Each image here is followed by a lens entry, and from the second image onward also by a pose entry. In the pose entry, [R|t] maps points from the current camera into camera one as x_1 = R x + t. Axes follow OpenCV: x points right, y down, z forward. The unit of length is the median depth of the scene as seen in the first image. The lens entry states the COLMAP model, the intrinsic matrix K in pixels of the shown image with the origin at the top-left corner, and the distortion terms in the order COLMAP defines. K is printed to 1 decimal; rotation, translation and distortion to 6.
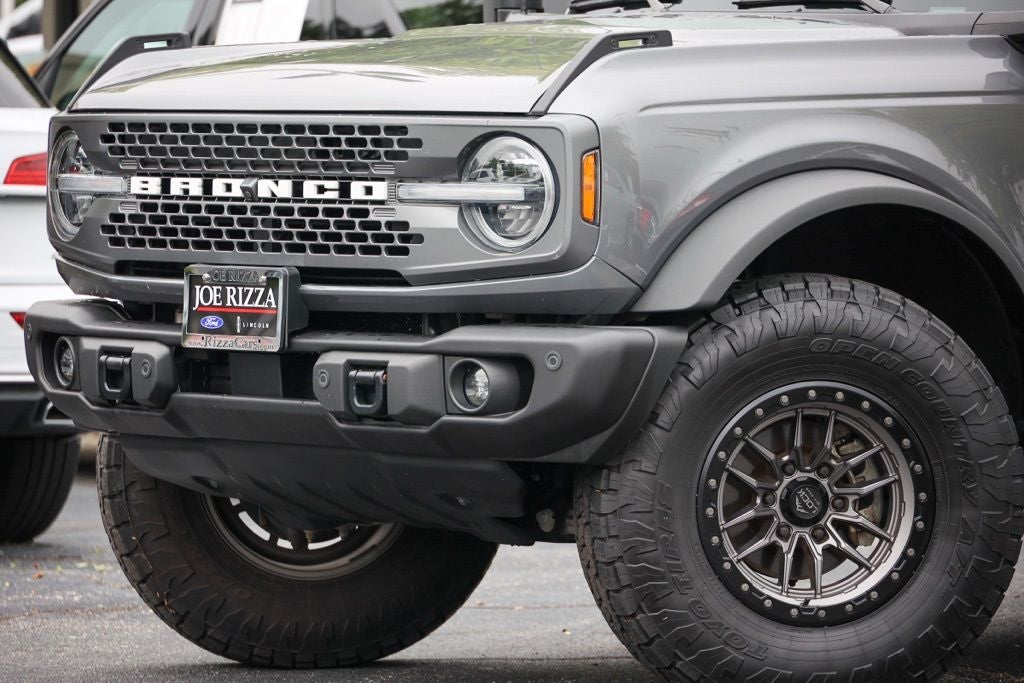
lens RADIAL K [[7247.6, 0, 425.8], [0, 7247.6, 261.8], [0, 0, 1]] dist [-1.649600, -21.999563]
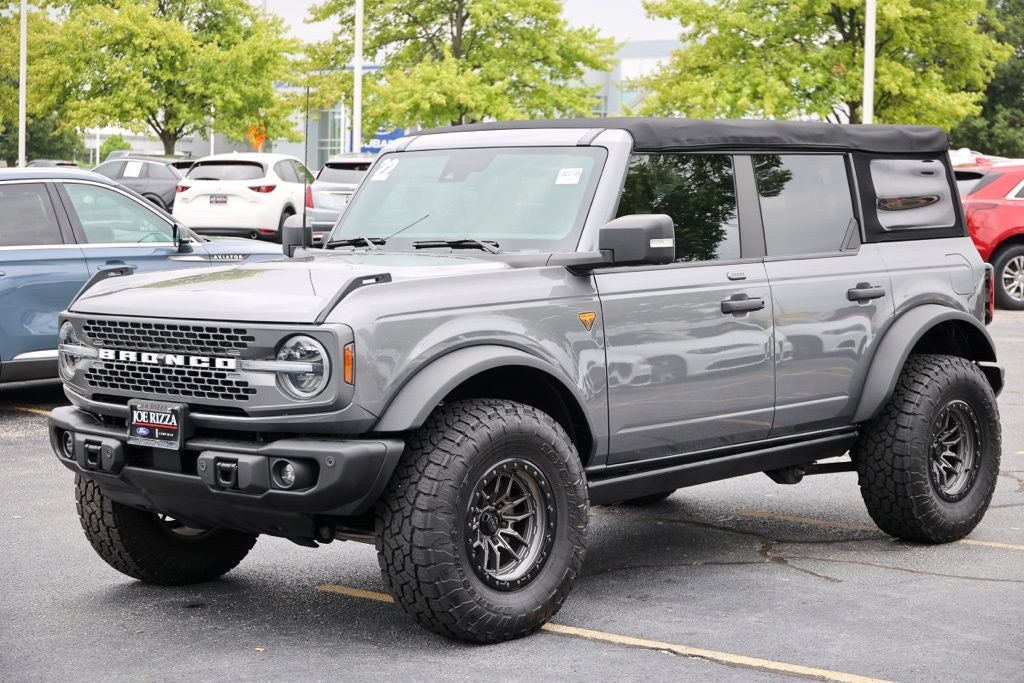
lens RADIAL K [[2068.6, 0, 512.0], [0, 2068.6, 341.5], [0, 0, 1]] dist [-0.110561, -0.522917]
pose [[0.992292, -0.019288, 0.122414, 0.000163], [0.014001, 0.998938, 0.043902, -0.037019], [-0.123131, -0.041849, 0.991508, 0.475336]]
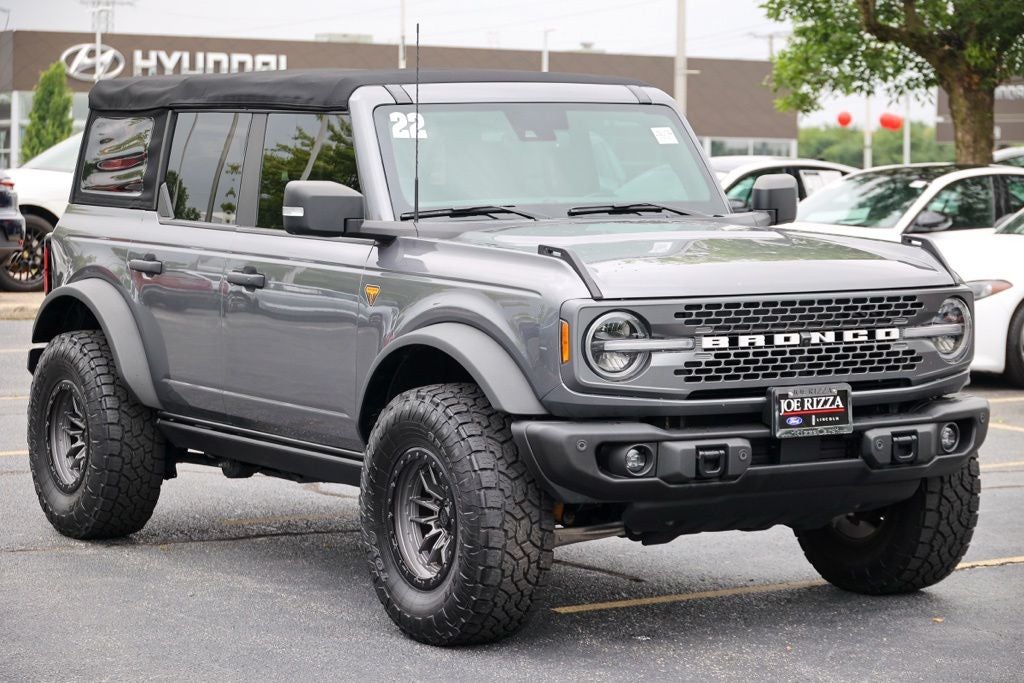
lens RADIAL K [[3032.5, 0, 512.0], [0, 3032.5, 341.5], [0, 0, 1]] dist [-0.177192, -1.651883]
pose [[0.146574, -0.075249, 0.986333, -0.734430], [0.029506, 0.996991, 0.071678, -0.062476], [-0.988760, 0.018597, 0.148353, 0.978660]]
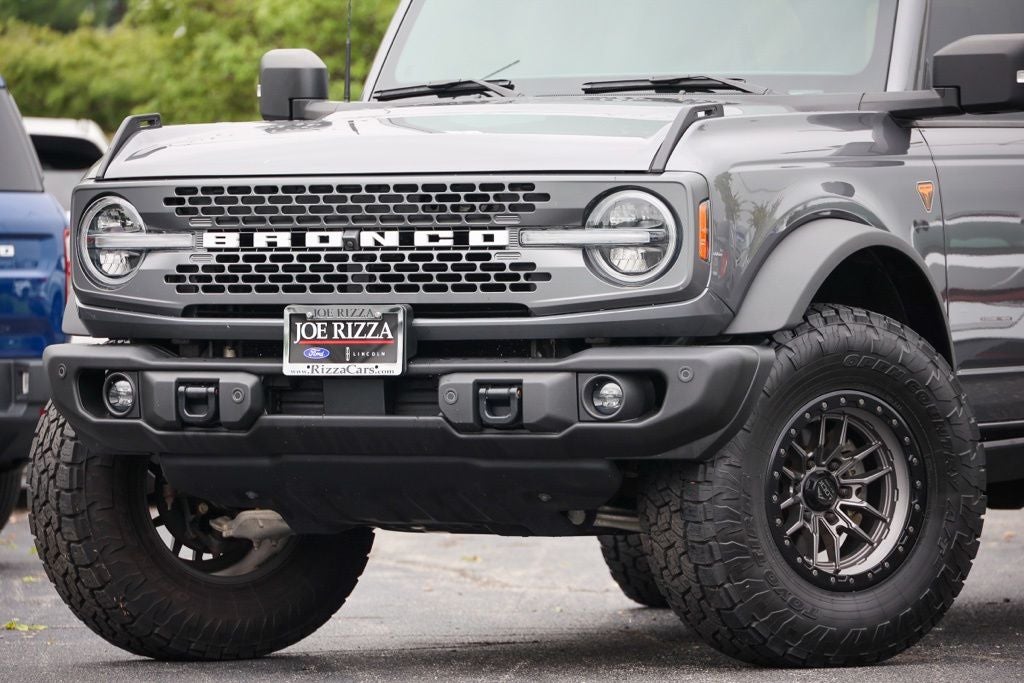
lens RADIAL K [[7247.6, 0, 425.8], [0, 7247.6, 261.8], [0, 0, 1]] dist [-1.649600, -21.999563]
pose [[0.922425, -0.007196, 0.386109, -0.477953], [0.018436, 0.999507, -0.025414, 0.024243], [-0.385736, 0.030561, 0.922103, -0.098663]]
